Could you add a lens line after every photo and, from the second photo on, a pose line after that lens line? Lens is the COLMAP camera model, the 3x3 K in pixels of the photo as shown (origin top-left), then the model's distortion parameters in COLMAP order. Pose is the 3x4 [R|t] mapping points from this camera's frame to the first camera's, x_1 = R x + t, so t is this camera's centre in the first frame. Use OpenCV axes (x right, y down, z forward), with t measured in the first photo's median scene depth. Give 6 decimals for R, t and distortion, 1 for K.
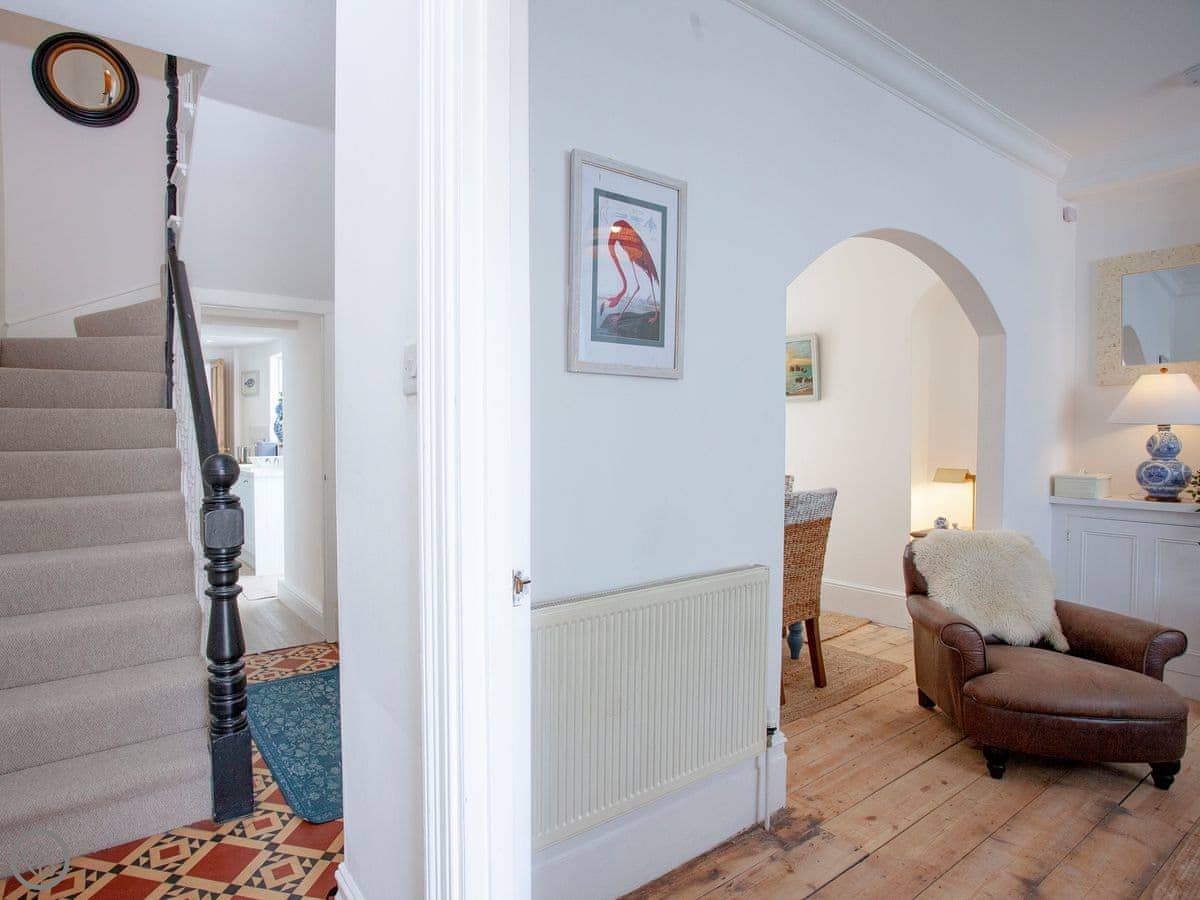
lens RADIAL K [[675.4, 0, 600.0], [0, 675.4, 450.0], [0, 0, 1]] dist [0.001408, 0.001158]
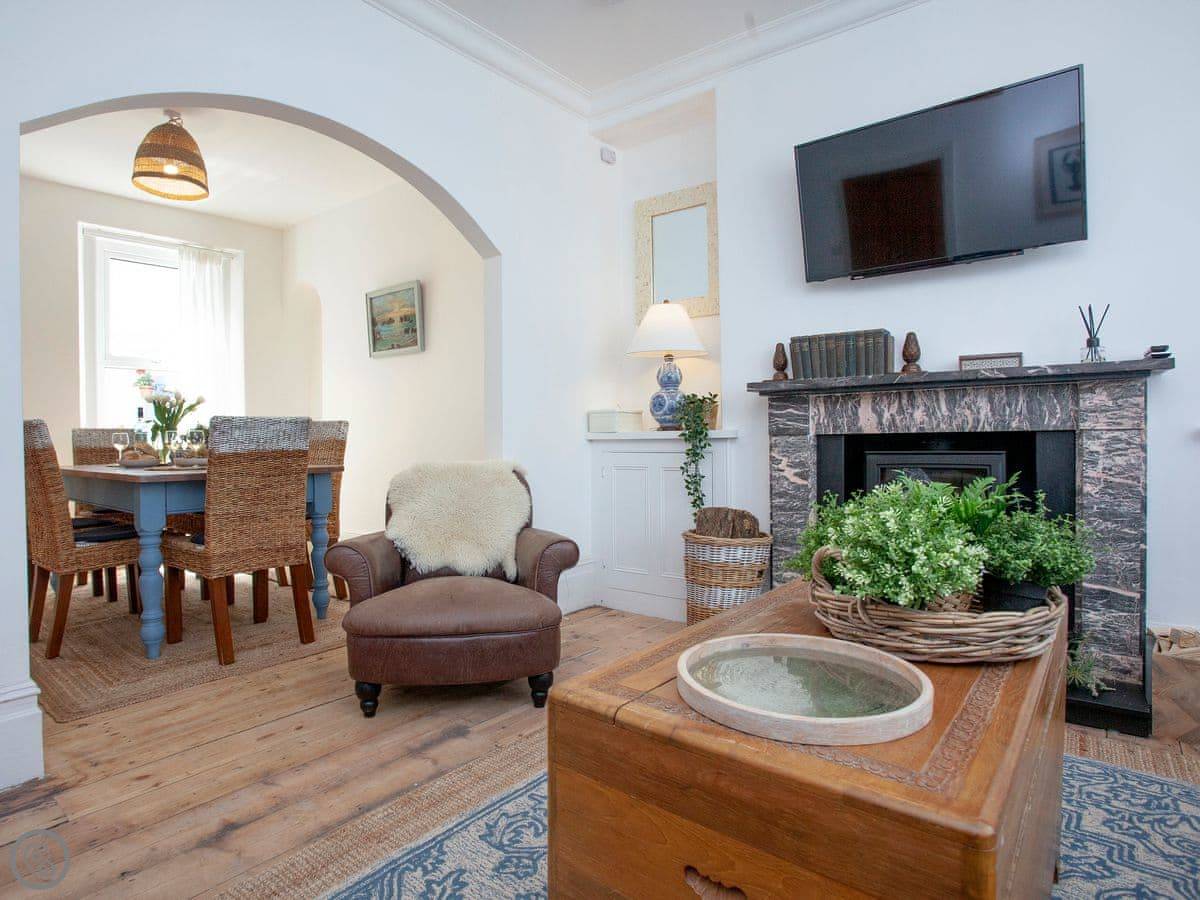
lens RADIAL K [[658.8, 0, 599.2], [0, 658.8, 439.8], [0, 0, 1]] dist [-0.018743, 0.000596]
pose [[0.975226, -0.010749, 0.220949, 0.517920], [0.016430, 0.999580, -0.023888, 0.111166], [-0.220599, 0.026926, 0.974993, 0.067813]]
